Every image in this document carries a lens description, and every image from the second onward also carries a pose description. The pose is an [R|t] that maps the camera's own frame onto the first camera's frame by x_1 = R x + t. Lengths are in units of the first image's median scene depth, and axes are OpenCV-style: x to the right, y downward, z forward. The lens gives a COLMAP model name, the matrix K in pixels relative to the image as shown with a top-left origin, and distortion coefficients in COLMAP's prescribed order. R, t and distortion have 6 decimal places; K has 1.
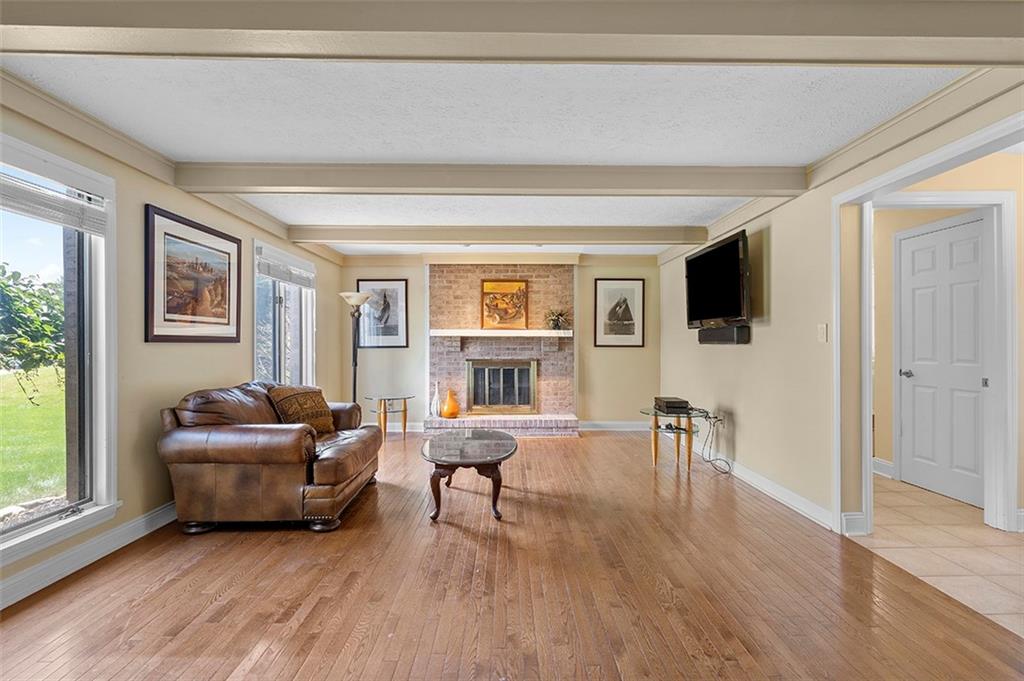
lens RADIAL K [[473.1, 0, 509.8], [0, 473.1, 342.5], [0, 0, 1]] dist [-0.001817, 0.000358]
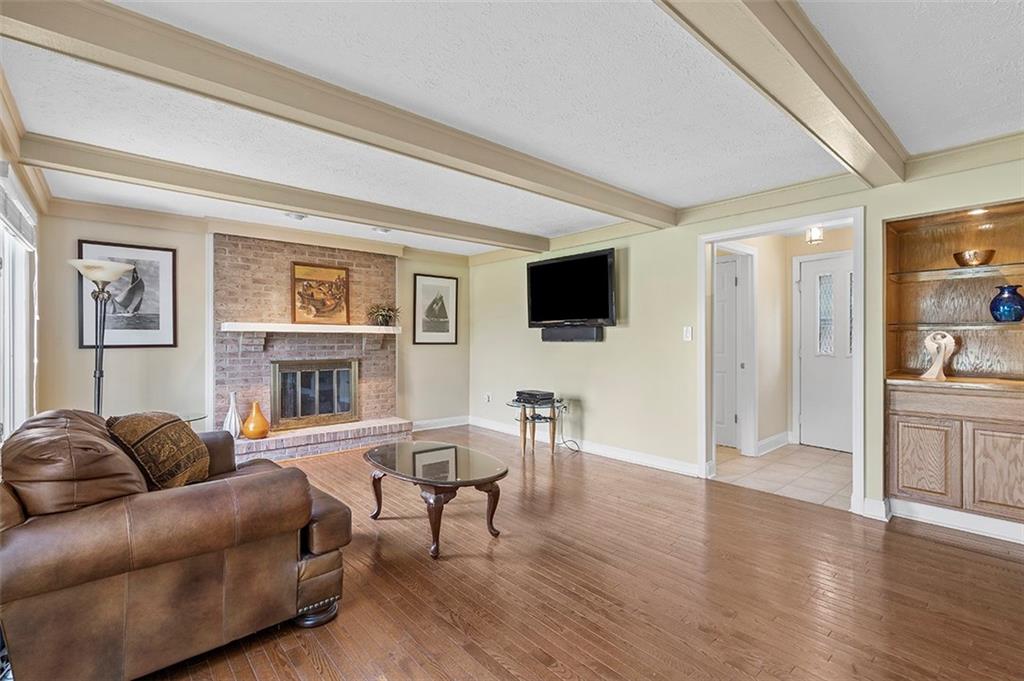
lens RADIAL K [[468.5, 0, 512.0], [0, 468.5, 340.5], [0, 0, 1]] dist [-0.000140, 0.000248]
pose [[0.760397, -0.000403, 0.649458, -0.292687], [-0.001507, 0.999996, 0.002384, -0.001431], [-0.649457, -0.002791, 0.760394, 0.149634]]
